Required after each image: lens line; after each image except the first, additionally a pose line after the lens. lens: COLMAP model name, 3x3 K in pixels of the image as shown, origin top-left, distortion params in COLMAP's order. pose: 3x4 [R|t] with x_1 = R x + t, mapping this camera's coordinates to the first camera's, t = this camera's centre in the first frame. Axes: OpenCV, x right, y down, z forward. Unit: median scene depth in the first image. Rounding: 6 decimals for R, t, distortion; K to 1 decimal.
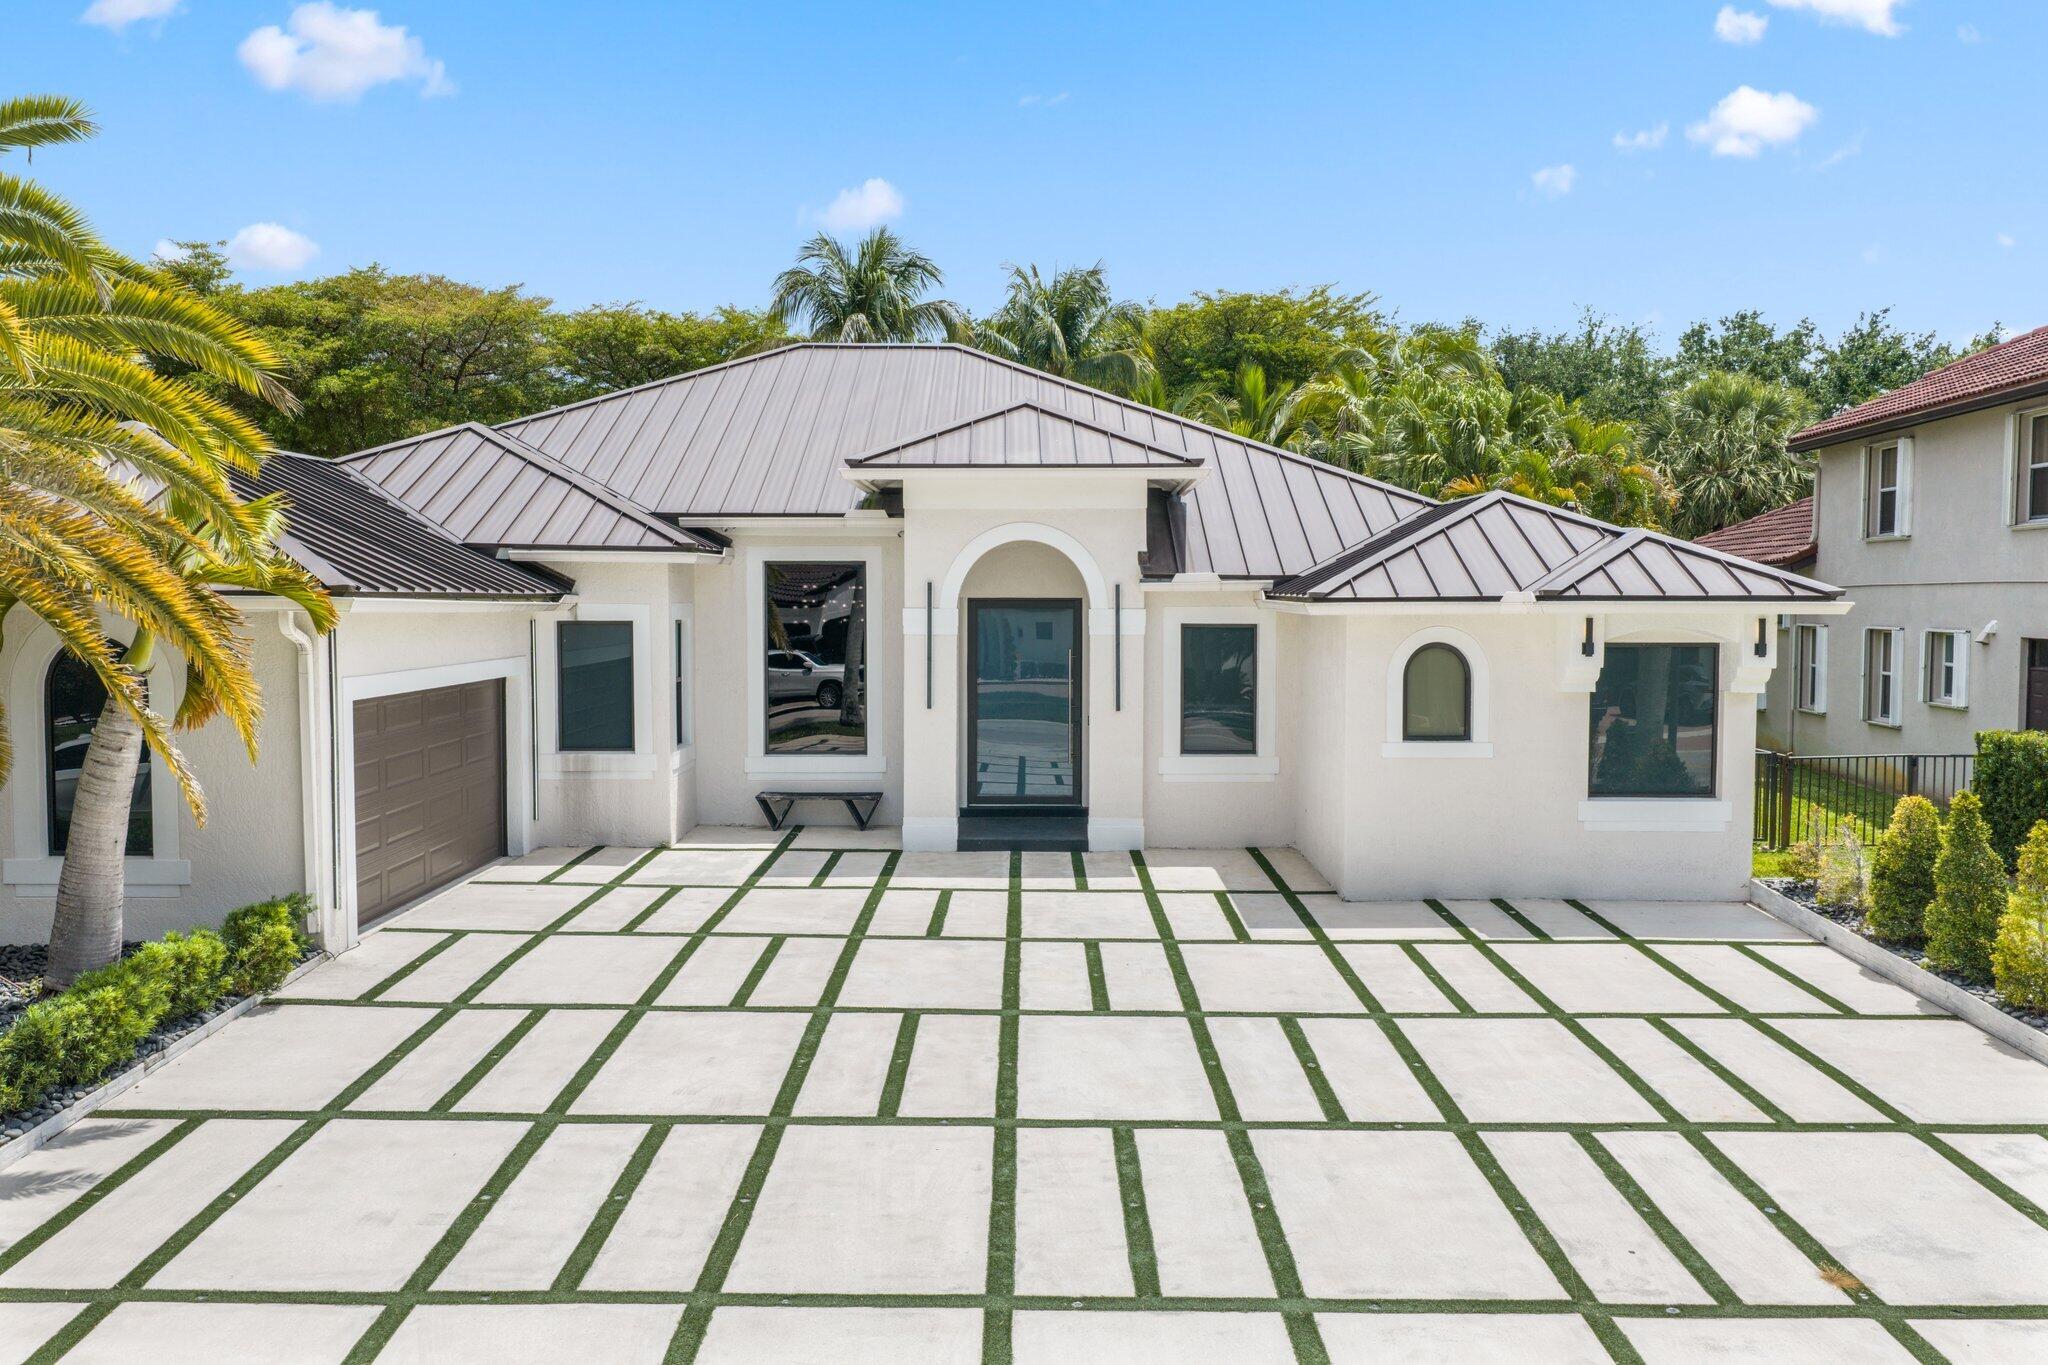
lens RADIAL K [[1693.6, 0, 1025.8], [0, 1693.6, 649.9], [0, 0, 1]] dist [0.013278, -0.021804]
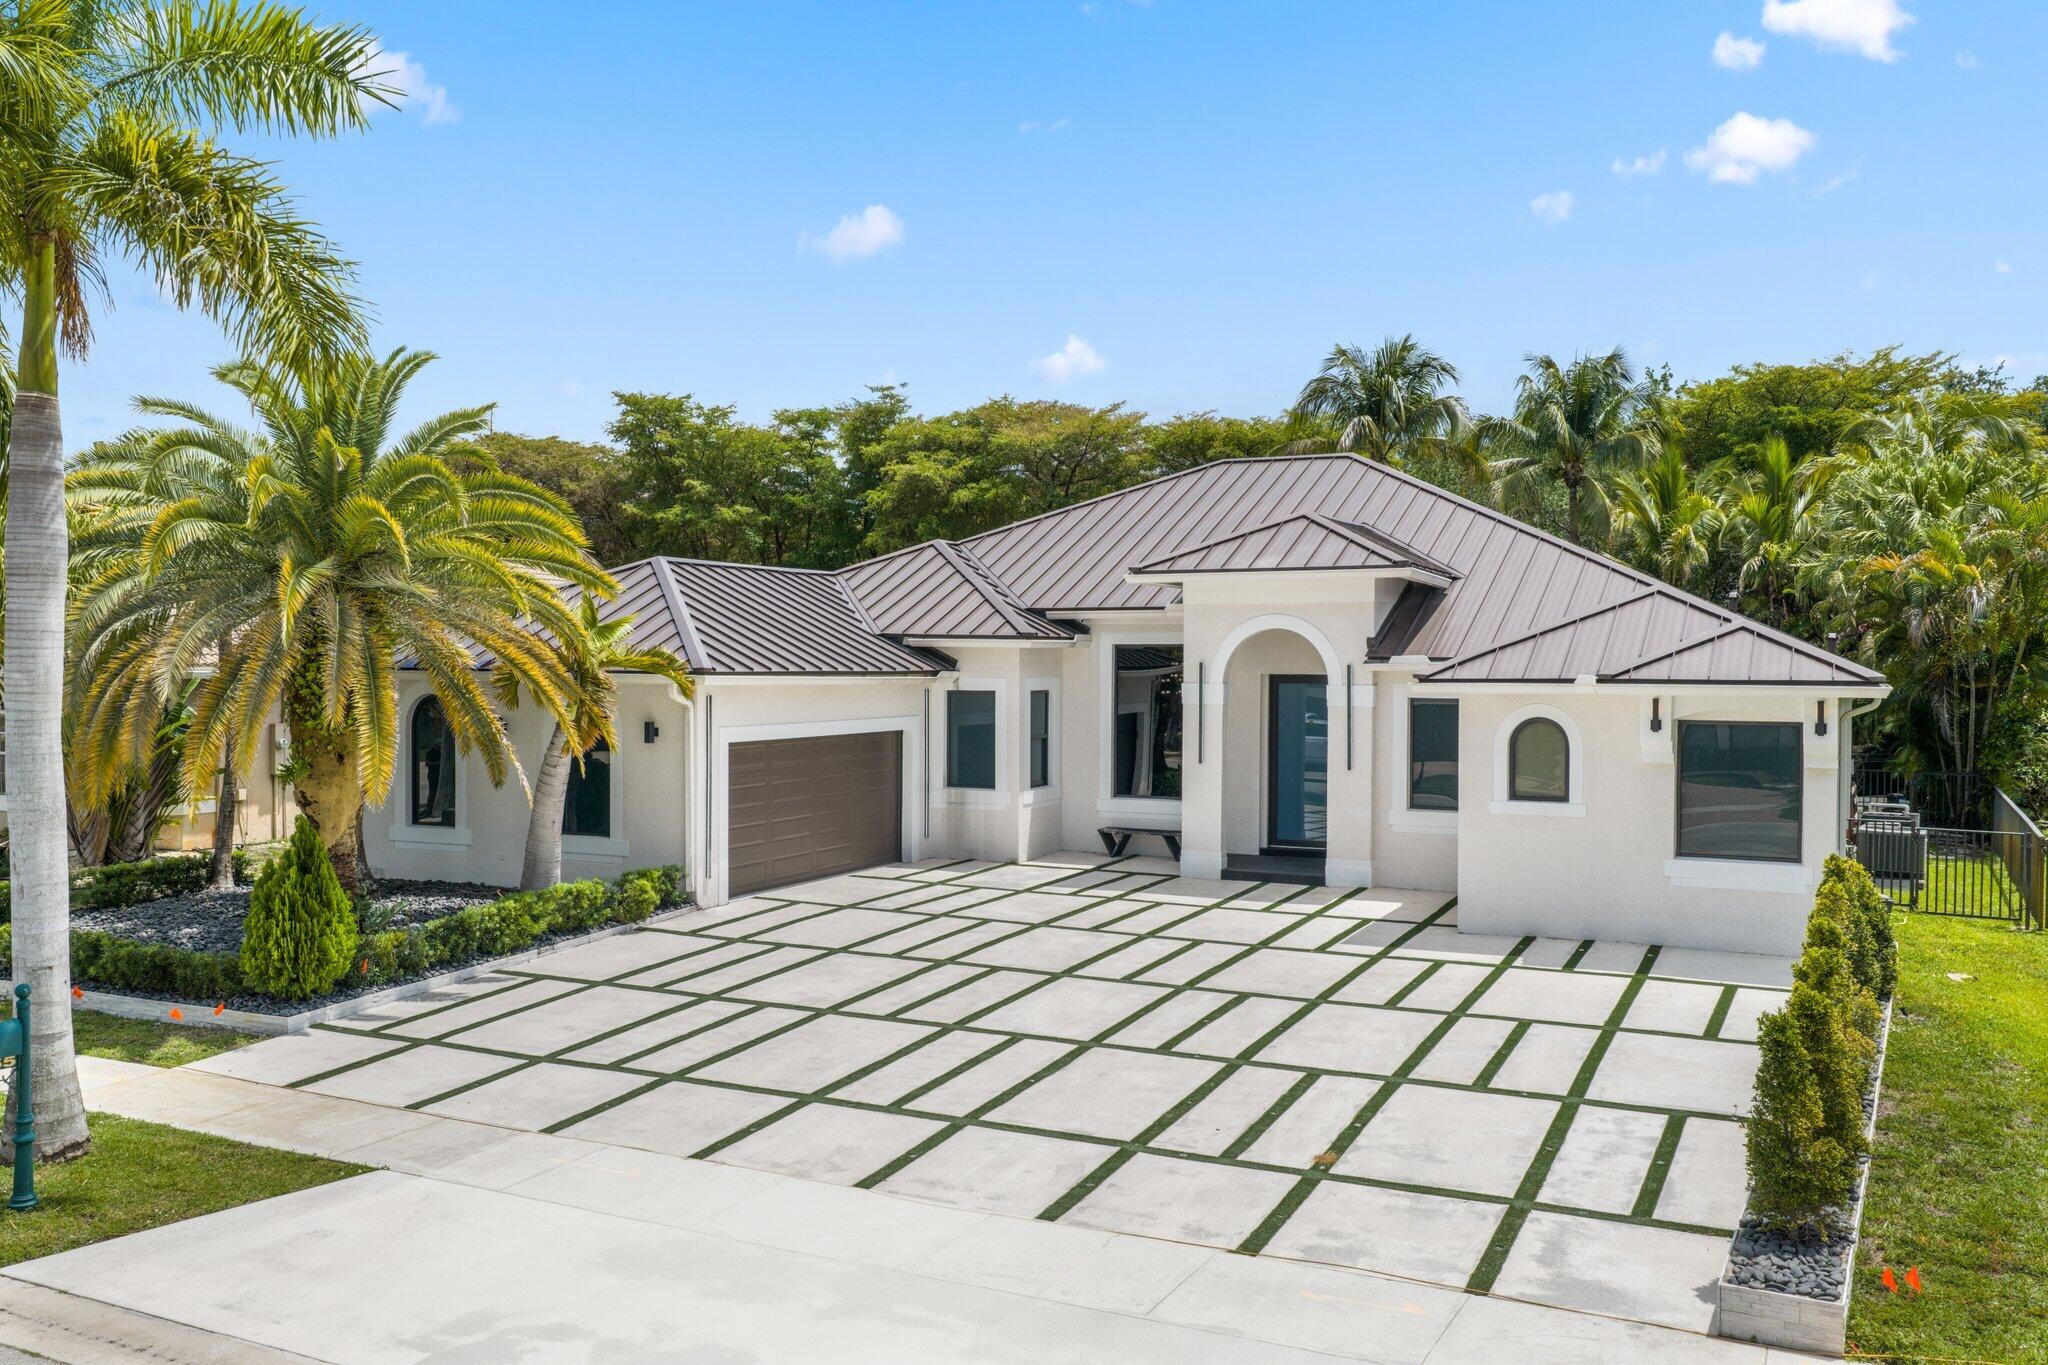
lens RADIAL K [[1693.6, 0, 1025.8], [0, 1693.6, 649.9], [0, 0, 1]] dist [0.013278, -0.021804]
pose [[0.897003, -0.000576, -0.442025, 0.378578], [-0.016250, 0.999280, -0.034278, -0.004159], [0.441726, 0.037930, 0.896348, -0.182139]]
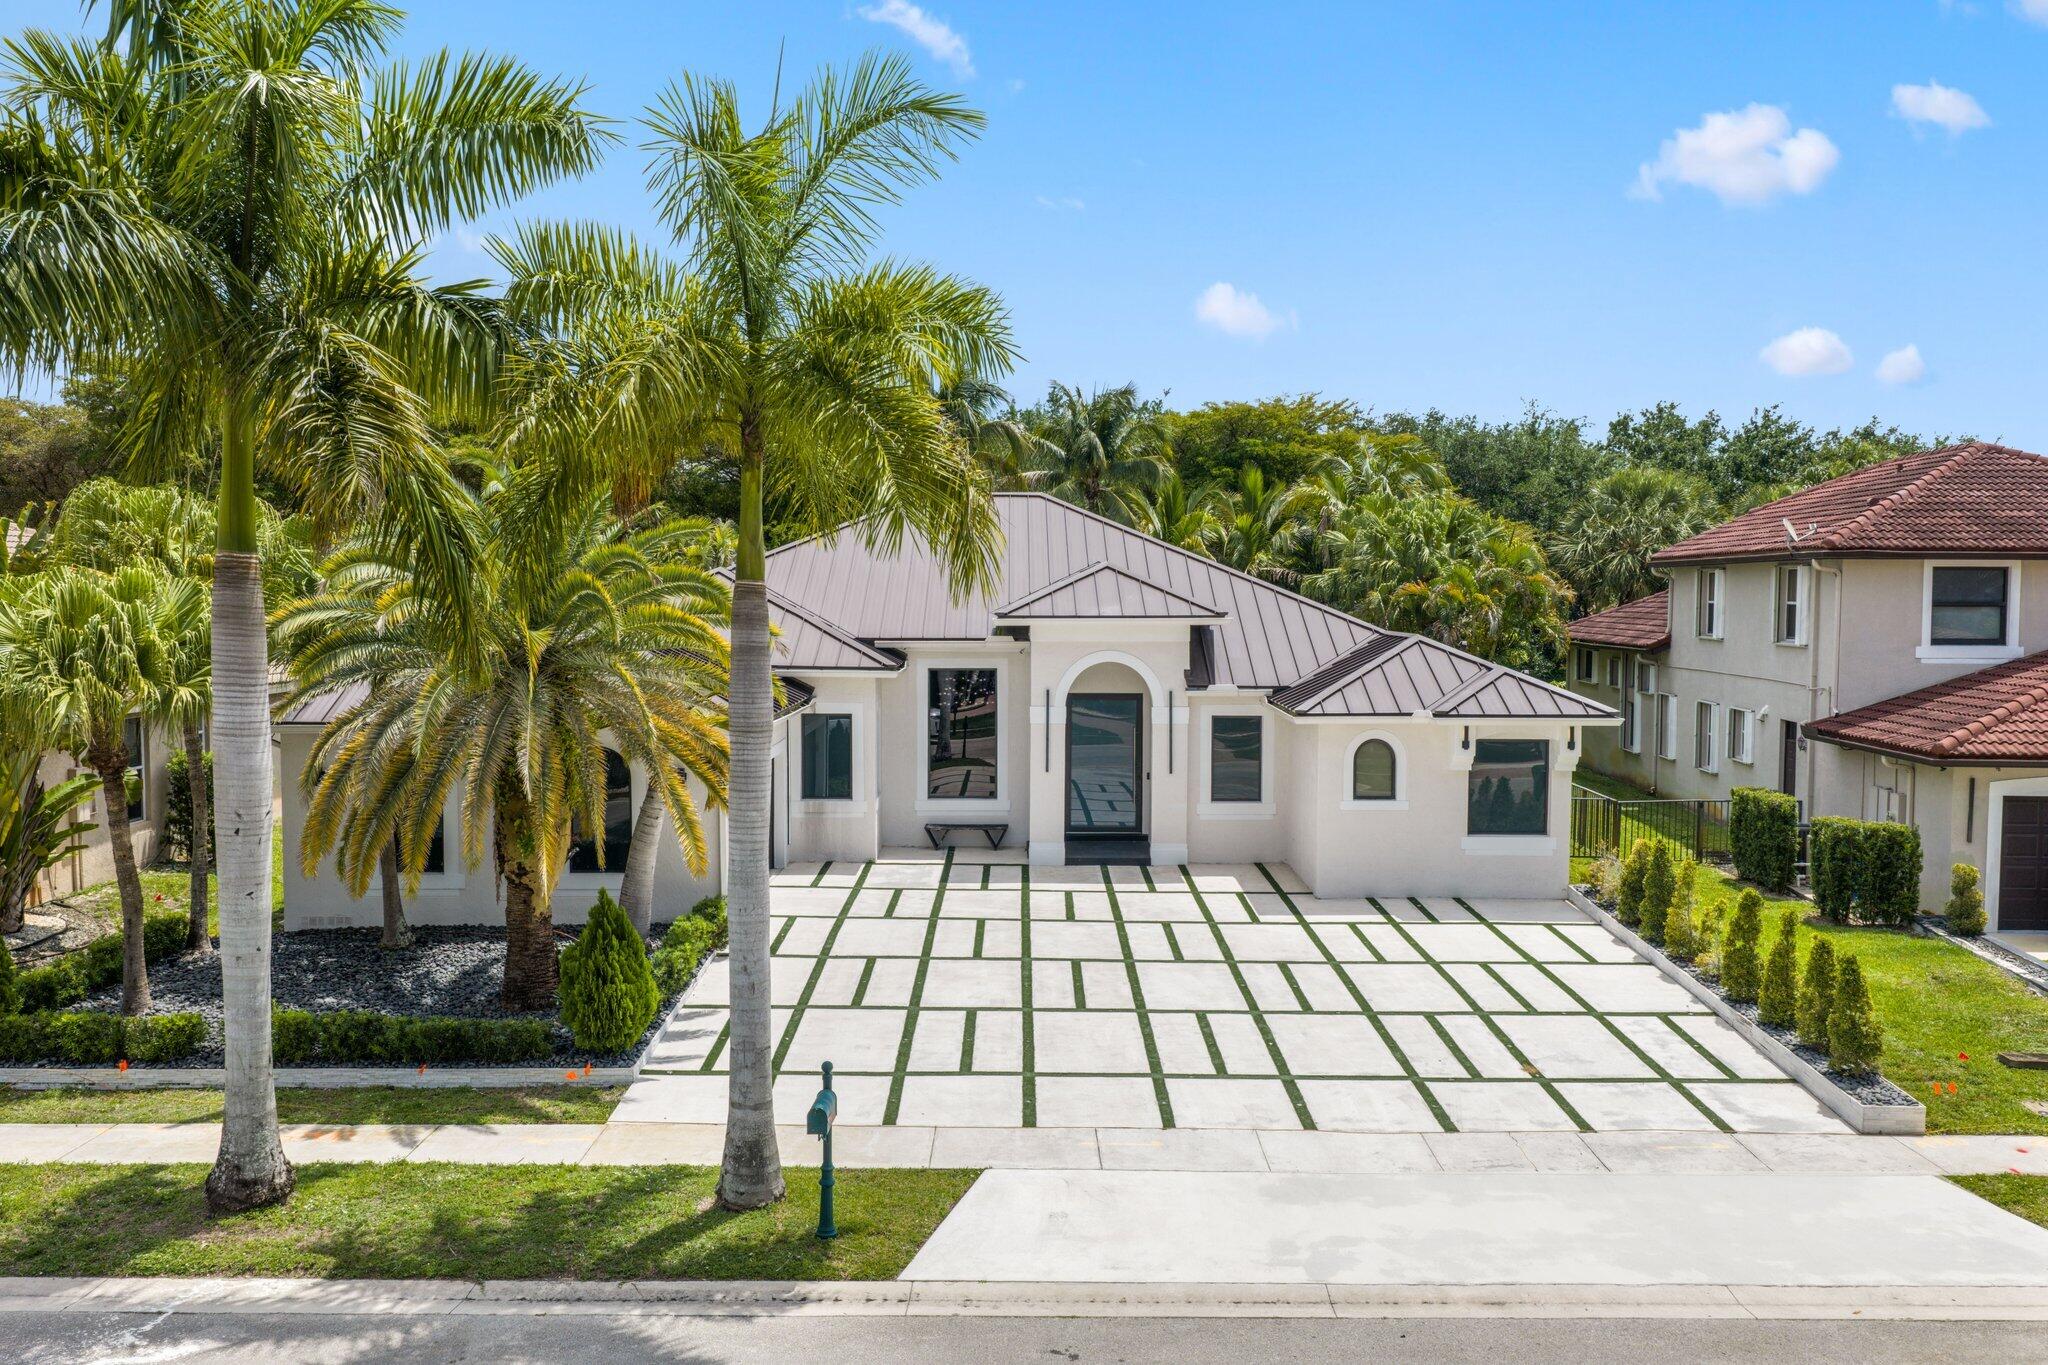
lens RADIAL K [[1693.6, 0, 1025.8], [0, 1693.6, 649.9], [0, 0, 1]] dist [0.013278, -0.021804]
pose [[0.999986, 0.001285, 0.005211, -0.083935], [-0.001307, 0.999990, 0.004256, -0.081510], [-0.005205, -0.004263, 0.999977, -0.523767]]
